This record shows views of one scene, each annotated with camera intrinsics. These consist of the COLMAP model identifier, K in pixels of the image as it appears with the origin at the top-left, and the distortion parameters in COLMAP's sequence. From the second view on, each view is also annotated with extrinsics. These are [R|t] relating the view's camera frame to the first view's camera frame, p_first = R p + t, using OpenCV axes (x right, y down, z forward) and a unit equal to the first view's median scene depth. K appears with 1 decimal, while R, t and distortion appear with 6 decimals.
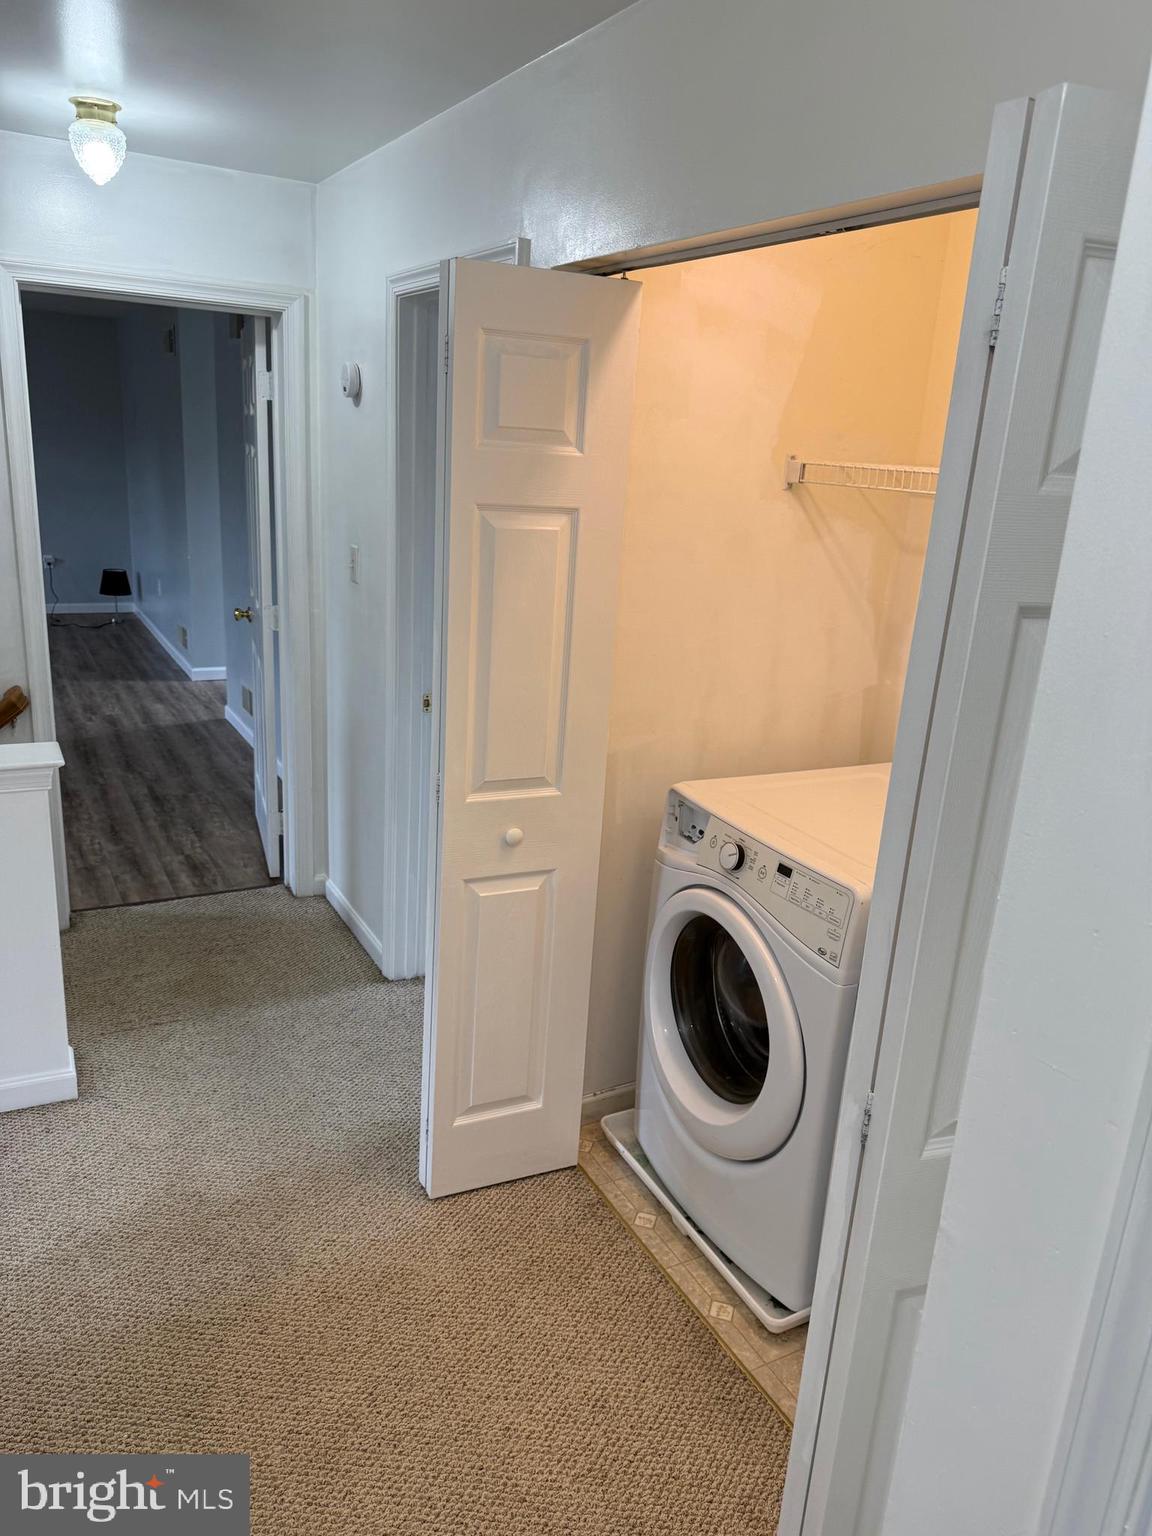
lens RADIAL K [[1096.6, 0, 572.7], [0, 1096.6, 765.3], [0, 0, 1]] dist [0.005646, -0.011499]
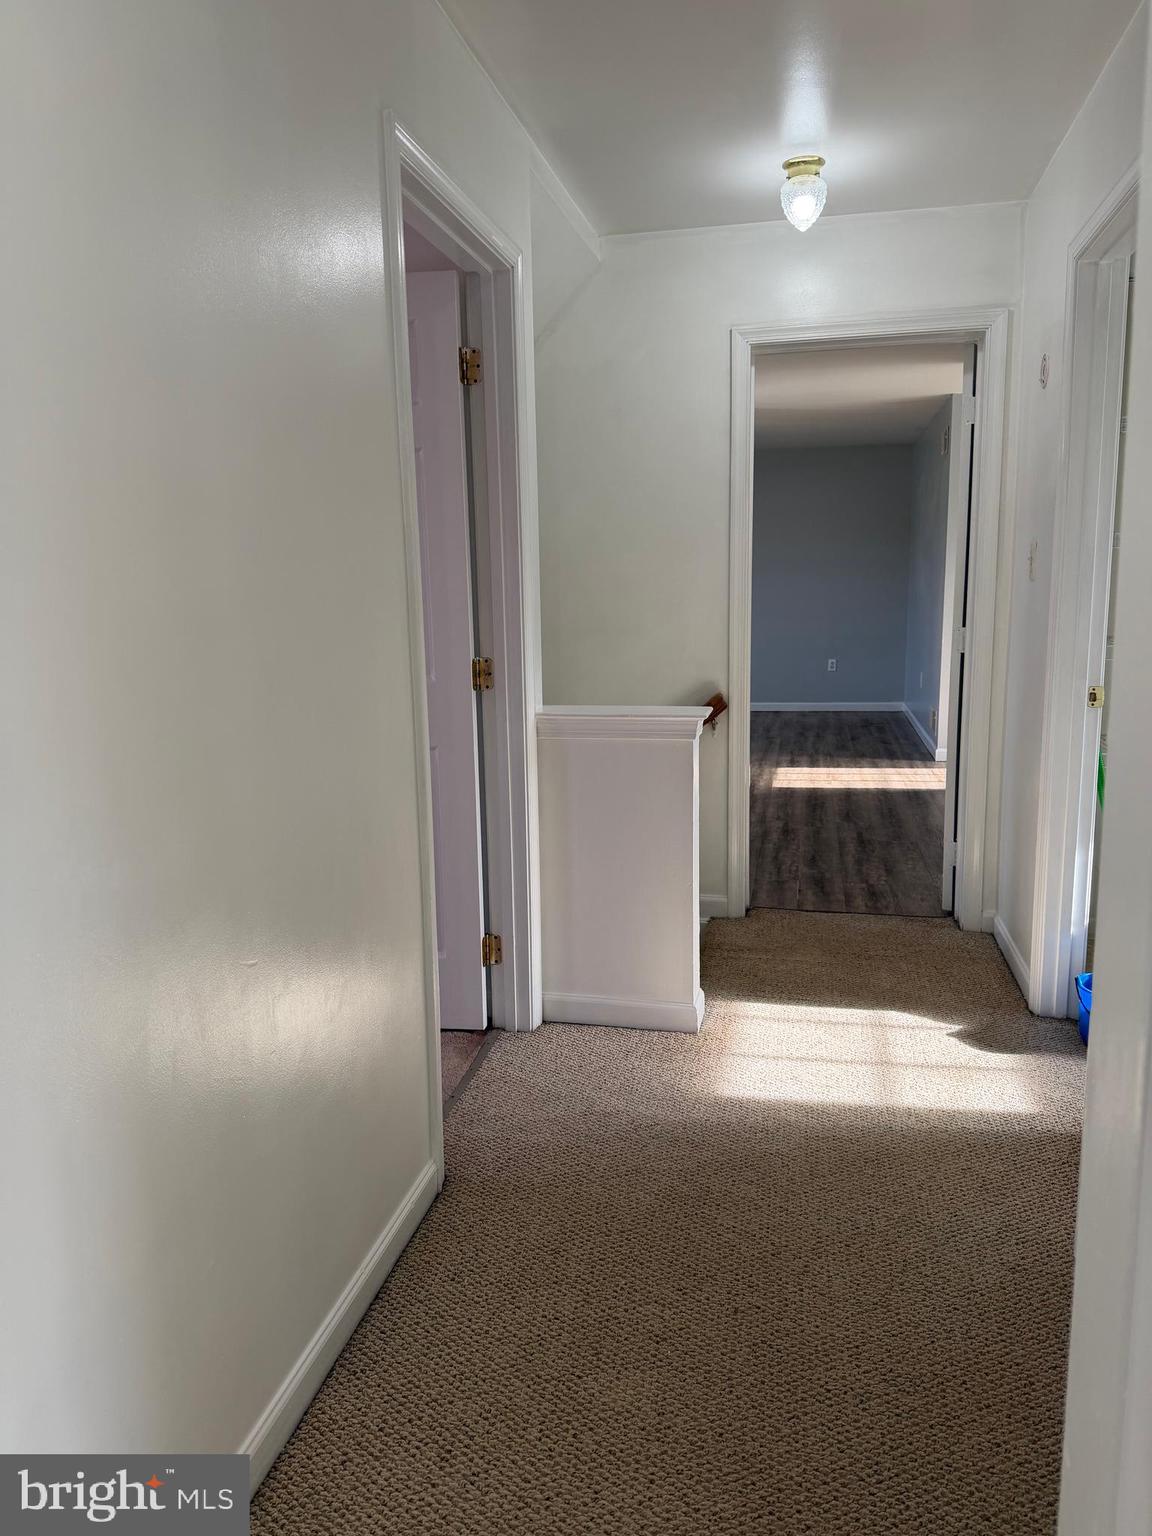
lens RADIAL K [[1070.6, 0, 576.5], [0, 1070.6, 771.6], [0, 0, 1]] dist [0.007376, -0.004592]
pose [[0.756793, 0.040935, -0.652371, 0.093585], [-0.123385, 0.989041, -0.081075, 0.096668], [0.641903, 0.141850, 0.753551, 0.056273]]
